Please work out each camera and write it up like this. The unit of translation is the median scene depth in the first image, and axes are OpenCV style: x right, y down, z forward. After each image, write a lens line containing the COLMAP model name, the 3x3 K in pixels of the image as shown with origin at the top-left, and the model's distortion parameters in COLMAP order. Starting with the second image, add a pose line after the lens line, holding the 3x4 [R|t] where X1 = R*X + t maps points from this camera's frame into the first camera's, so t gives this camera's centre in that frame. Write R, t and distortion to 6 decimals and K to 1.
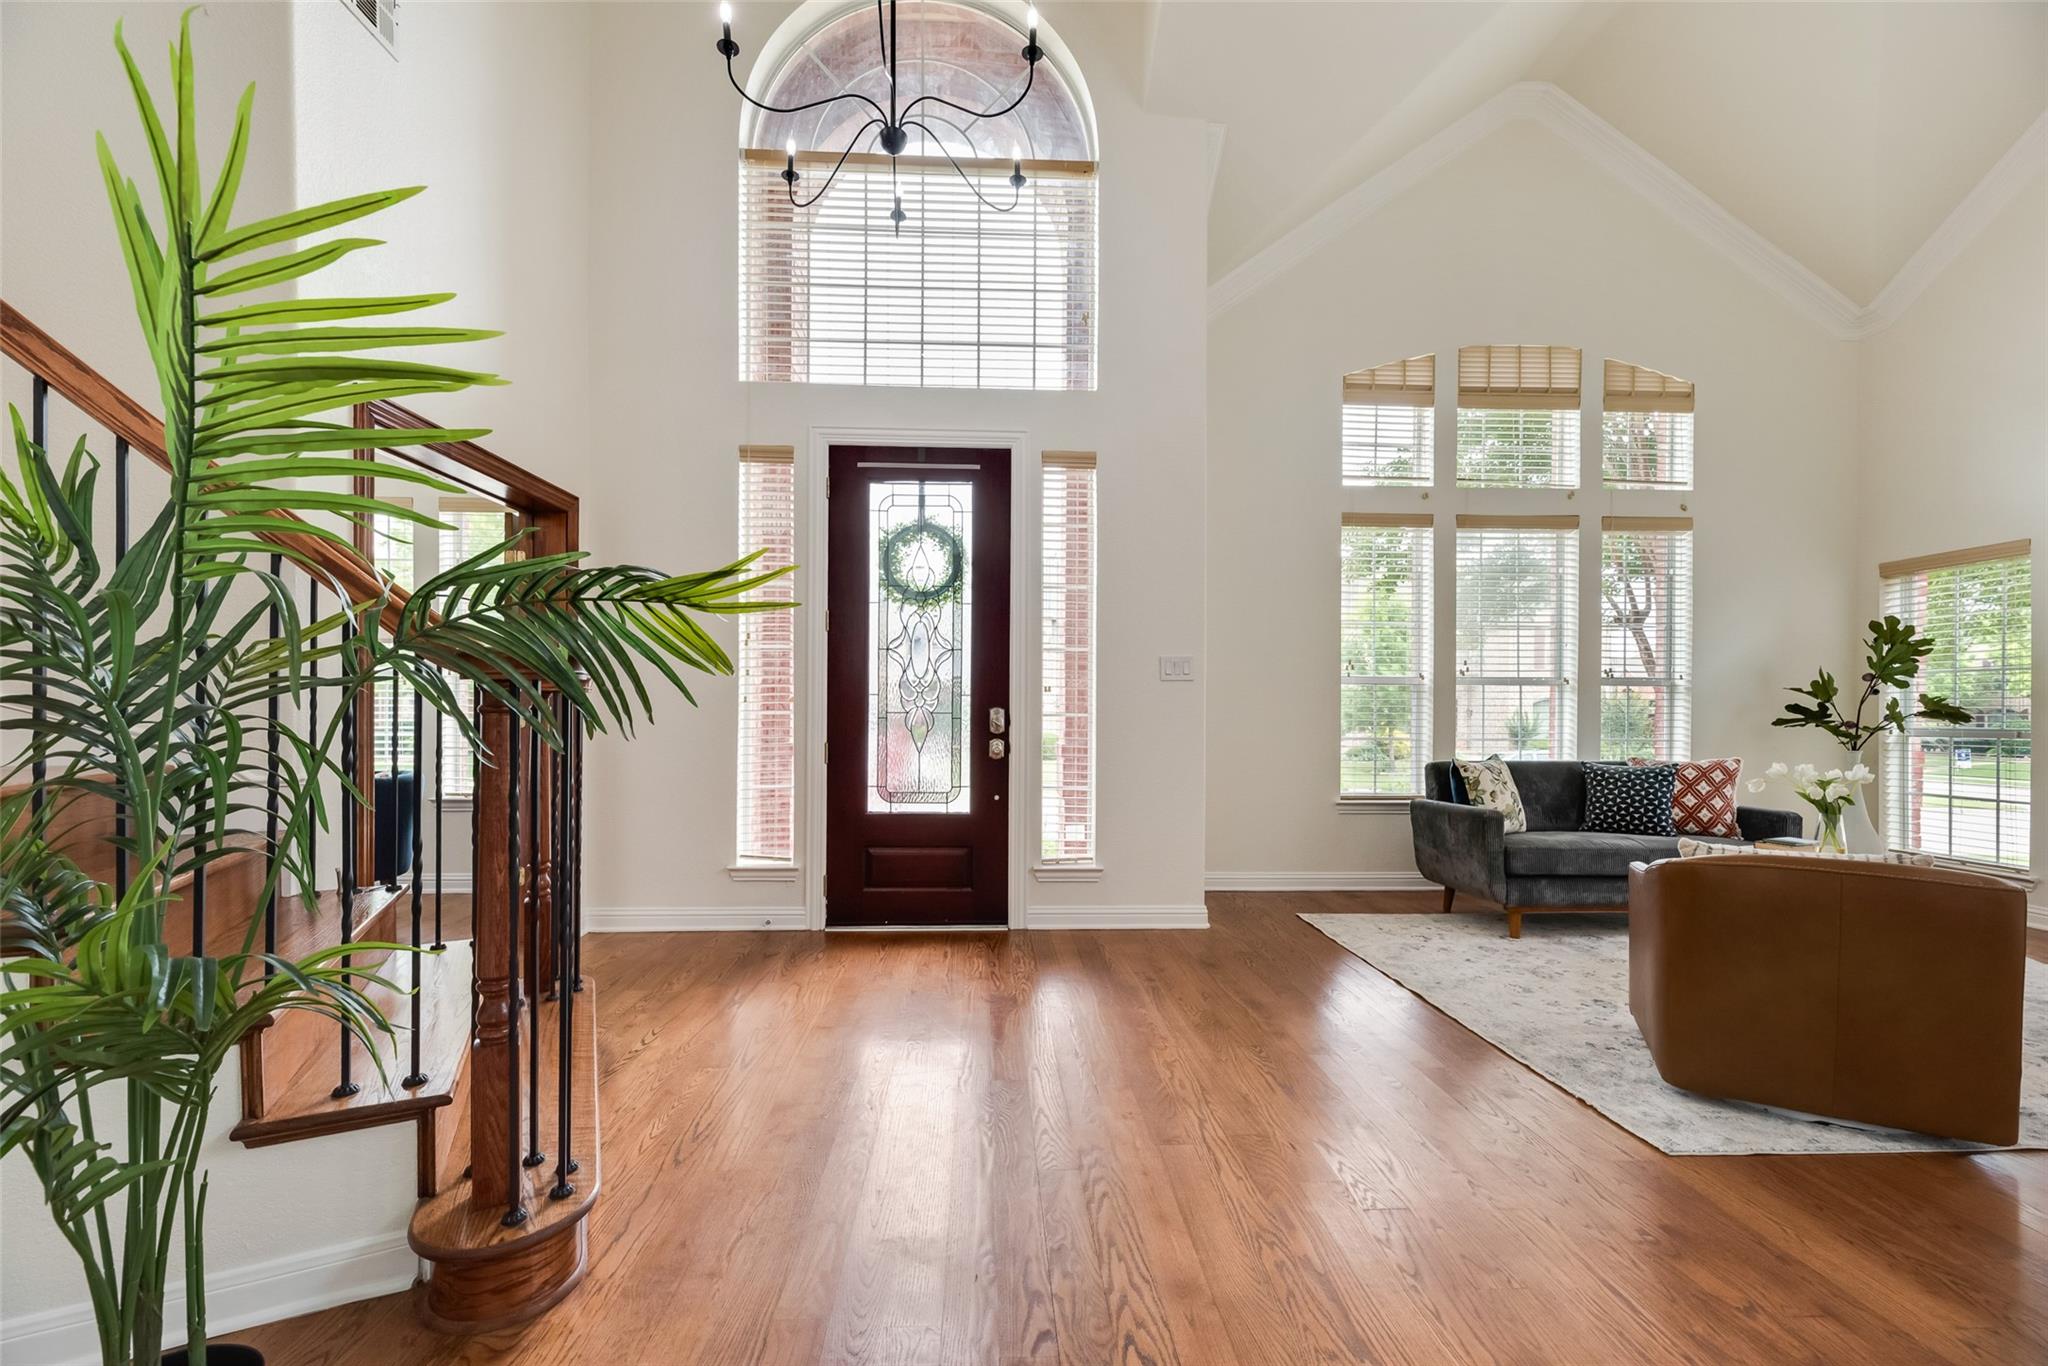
lens RADIAL K [[813.1, 0, 1023.3], [0, 813.1, 706.4], [0, 0, 1]] dist [0.001691, 0.000101]
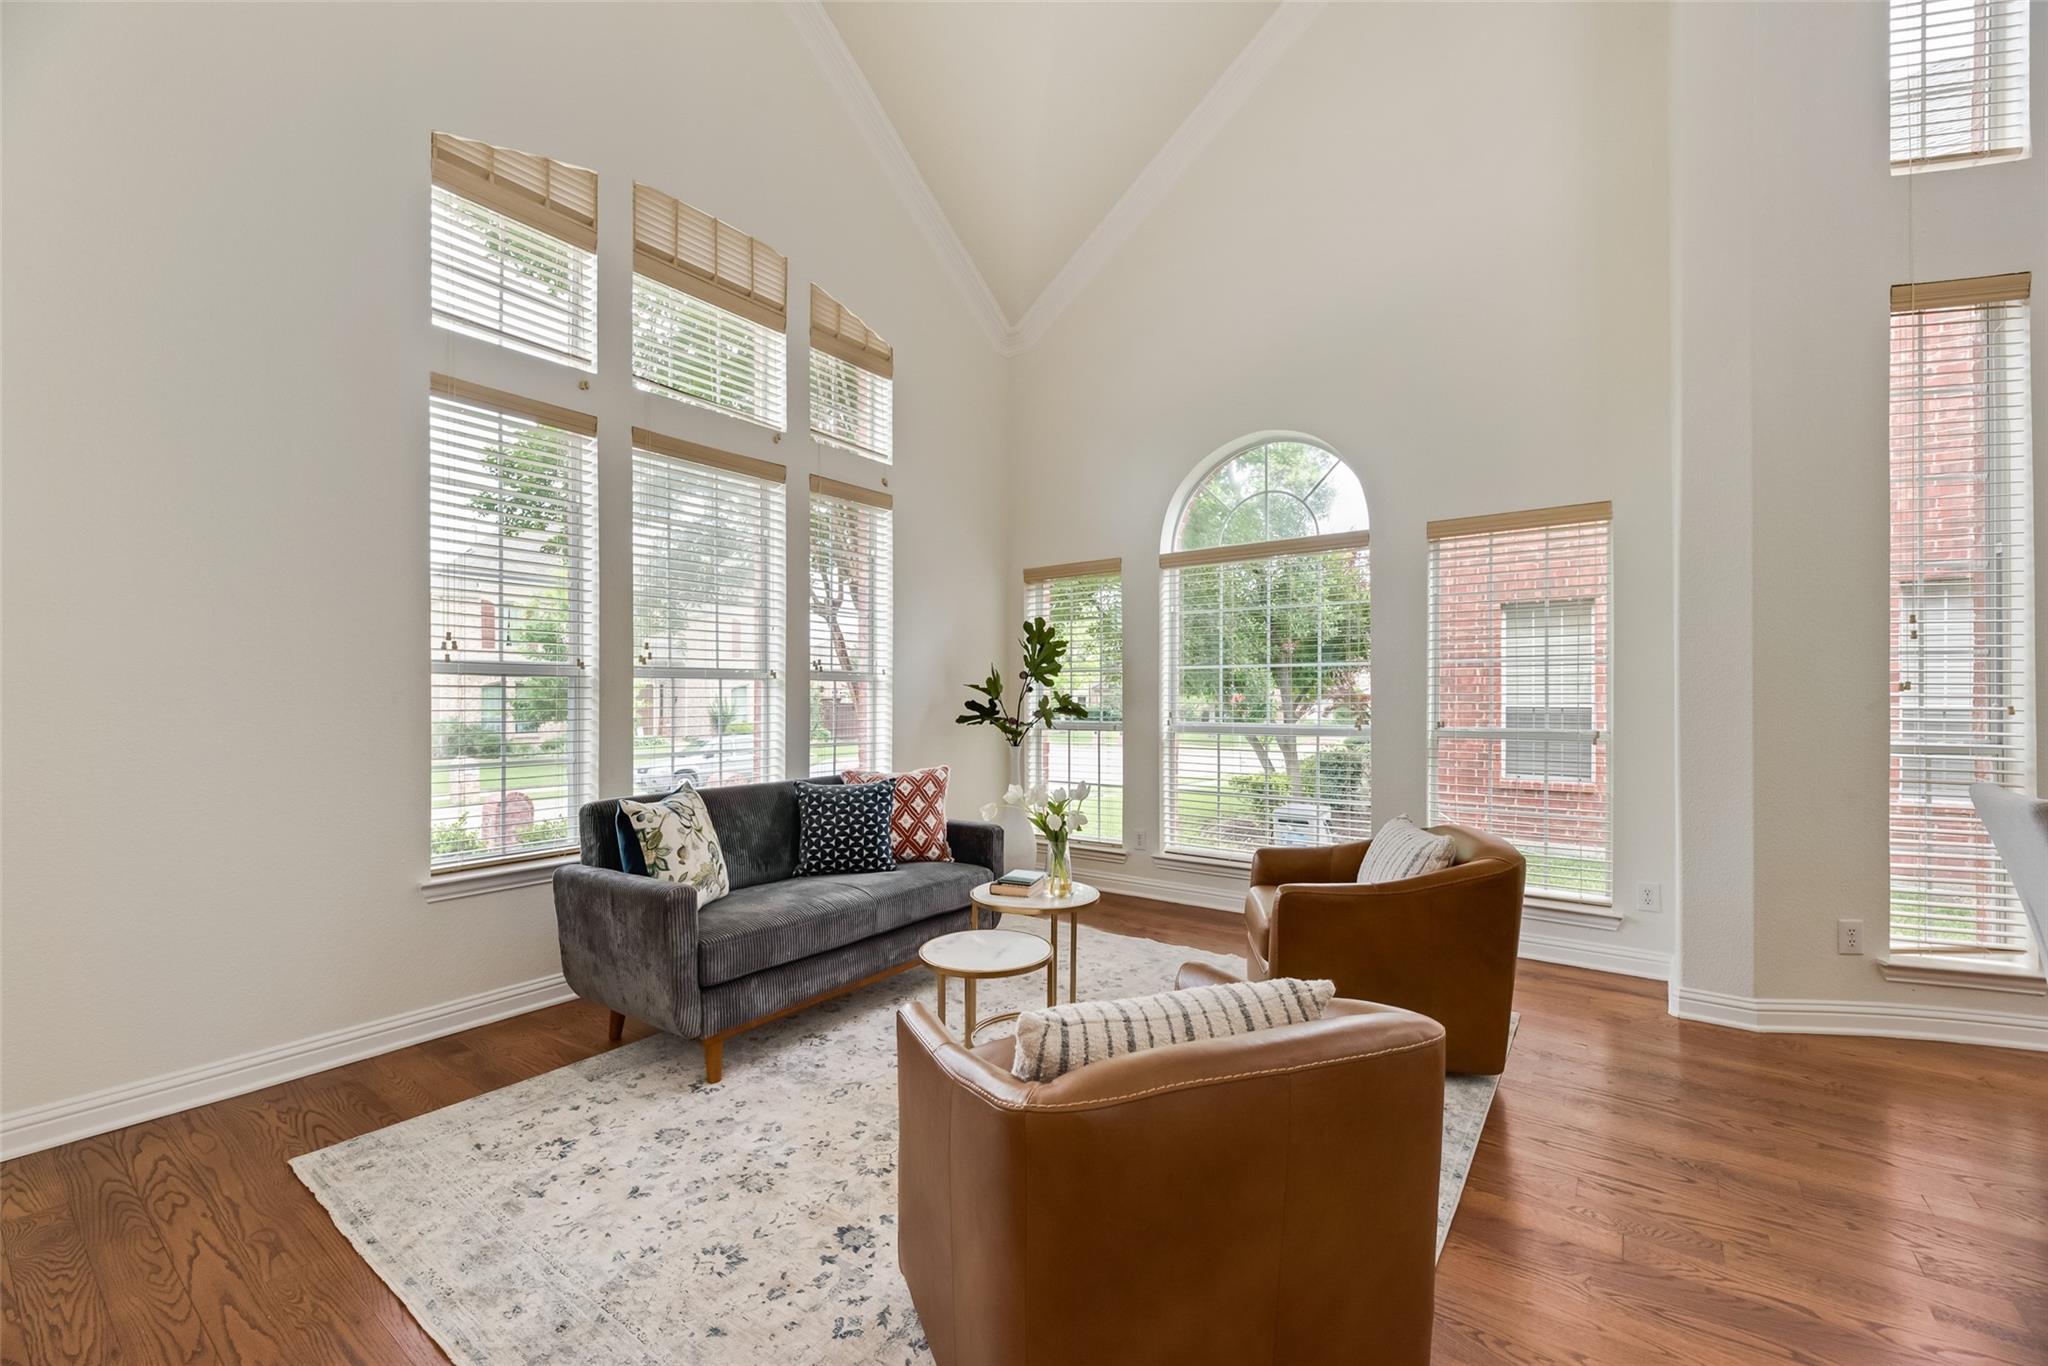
lens RADIAL K [[818.0, 0, 1027.1], [0, 818.0, 696.0], [0, 0, 1]] dist [0.002234, -0.000234]
pose [[0.616331, -0.007324, 0.787453, 0.219225], [0.004171, 0.999973, 0.006036, -0.015627], [-0.787476, -0.000435, 0.616345, 0.357590]]
